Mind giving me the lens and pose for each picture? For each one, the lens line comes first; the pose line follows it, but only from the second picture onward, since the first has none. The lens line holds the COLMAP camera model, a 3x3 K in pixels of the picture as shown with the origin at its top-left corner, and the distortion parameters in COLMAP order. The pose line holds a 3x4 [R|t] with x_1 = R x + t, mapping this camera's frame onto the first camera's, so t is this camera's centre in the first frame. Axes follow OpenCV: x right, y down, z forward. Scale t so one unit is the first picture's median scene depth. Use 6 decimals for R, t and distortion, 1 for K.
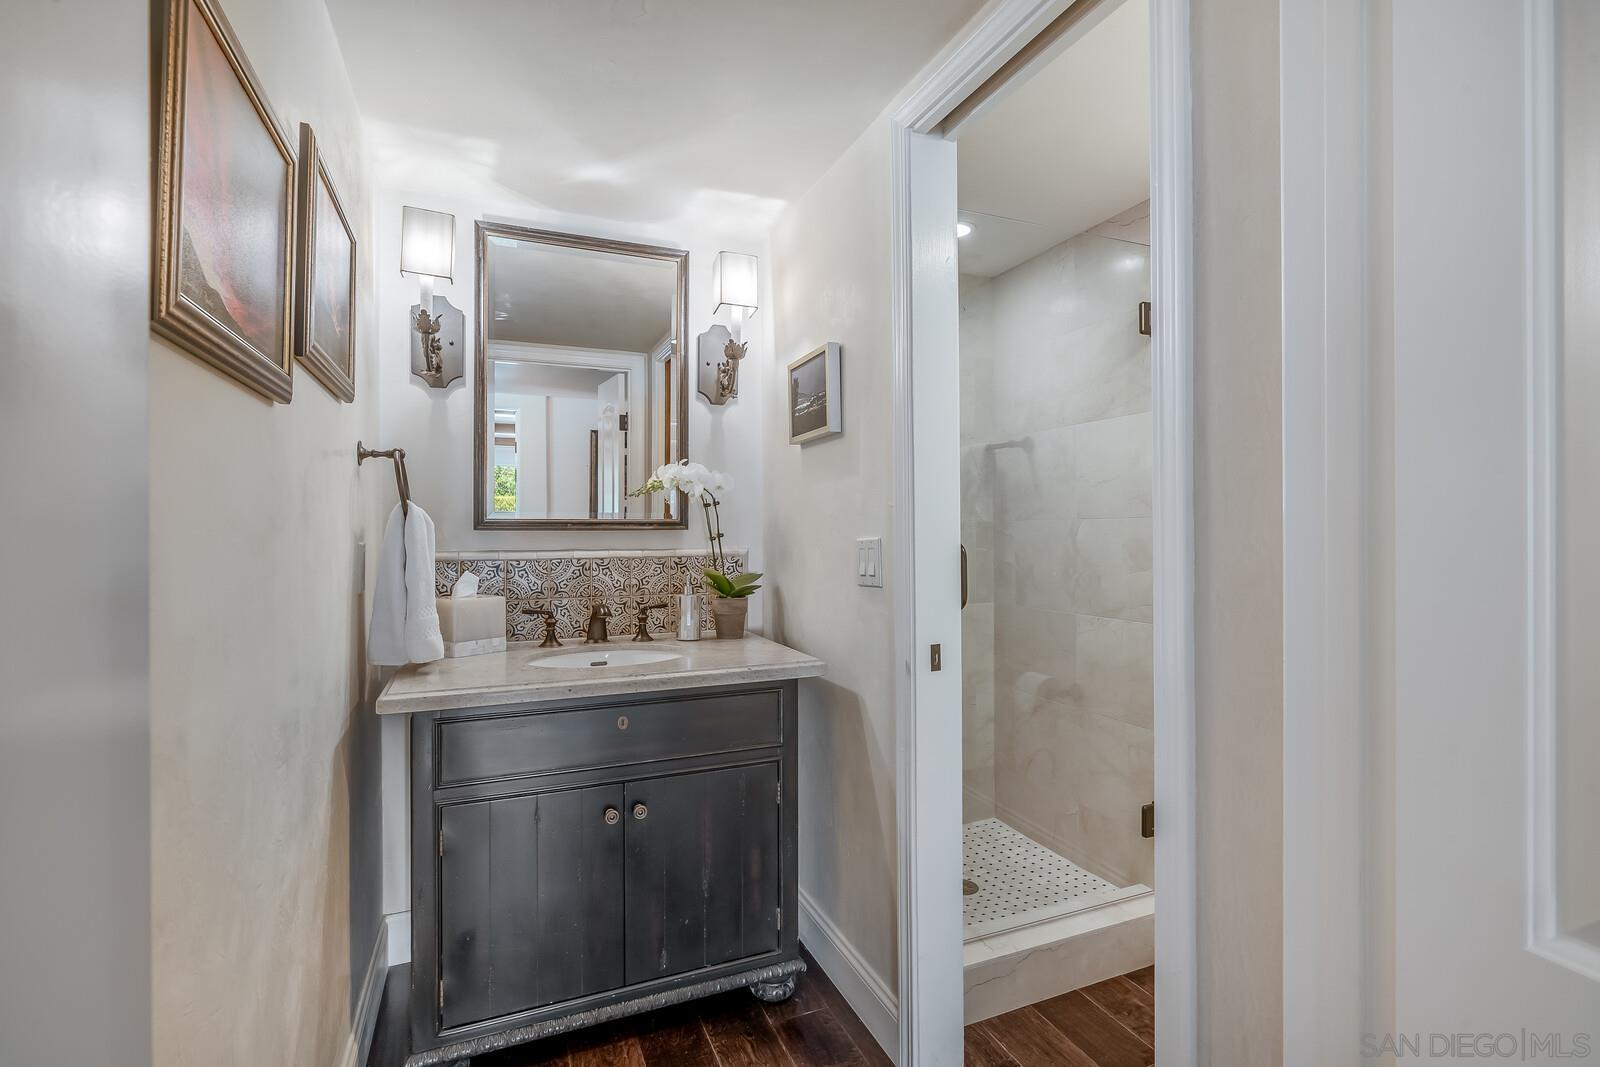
lens RADIAL K [[758.9, 0, 798.0], [0, 758.9, 528.8], [0, 0, 1]] dist [-0.003154, 0.000867]
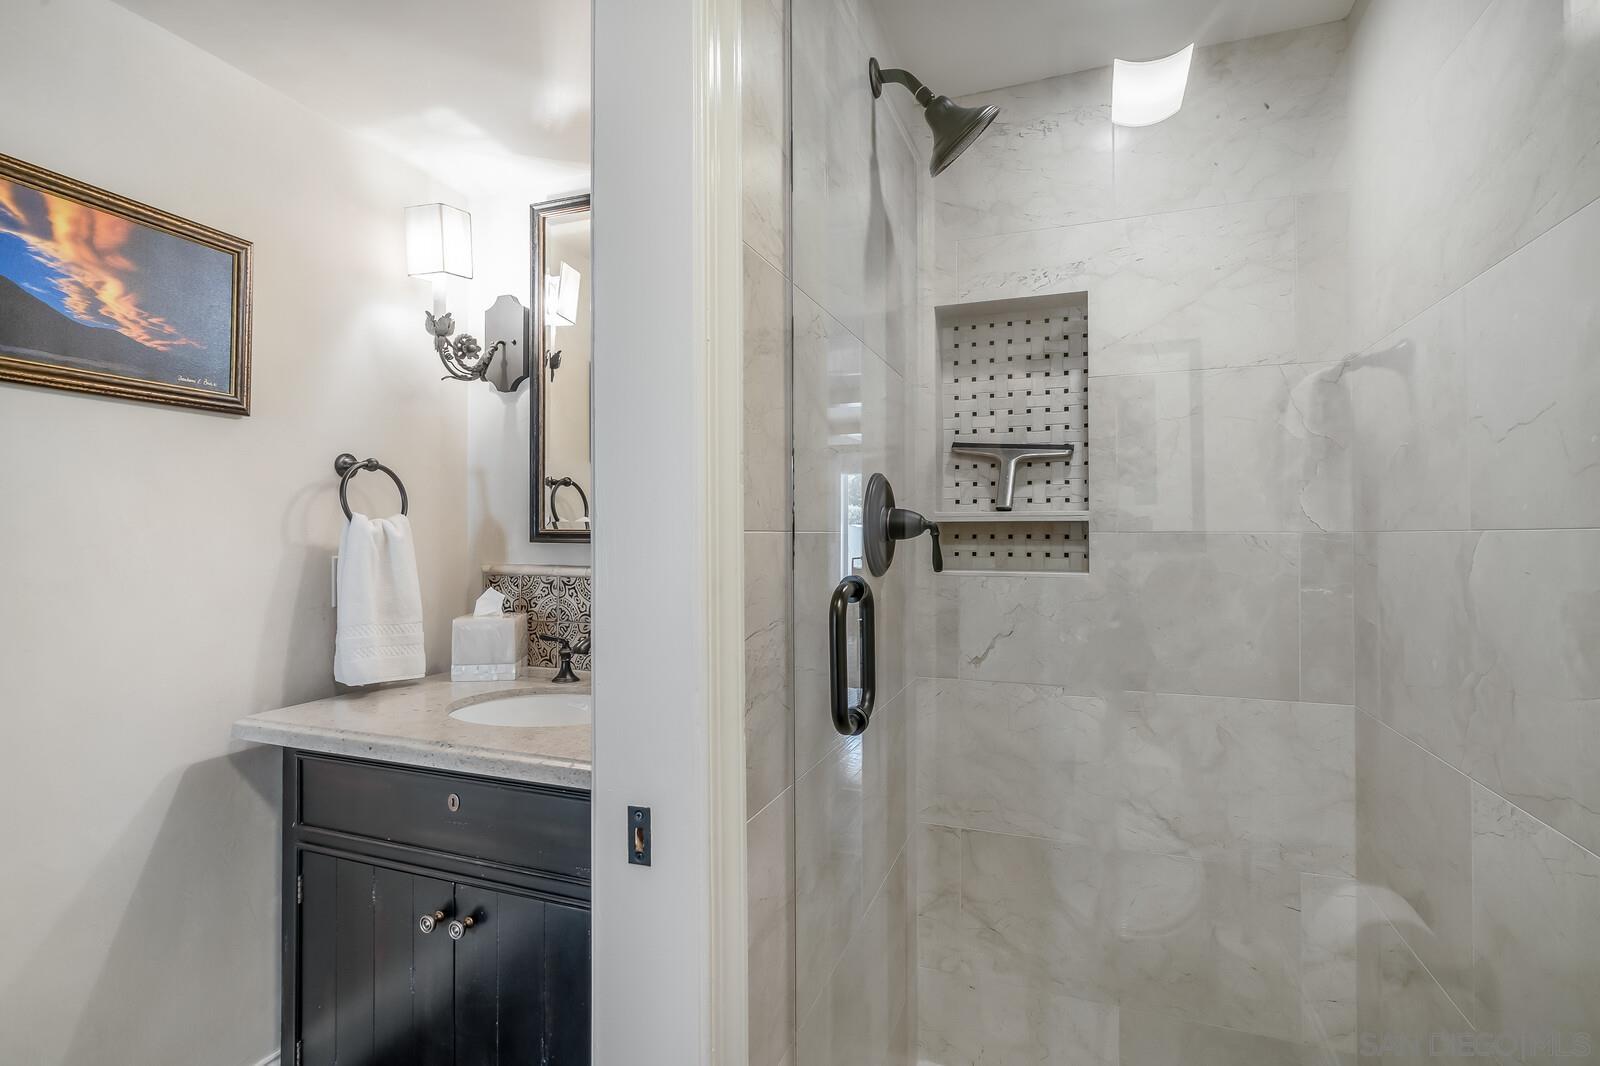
lens RADIAL K [[758.9, 0, 800.0], [0, 758.9, 524.6], [0, 0, 1]] dist [-0.003154, 0.000867]
pose [[0.723867, -0.002713, -0.689934, 0.443396], [-0.001580, 0.999983, -0.005590, -0.014848], [0.689938, 0.005137, 0.723851, 0.563437]]
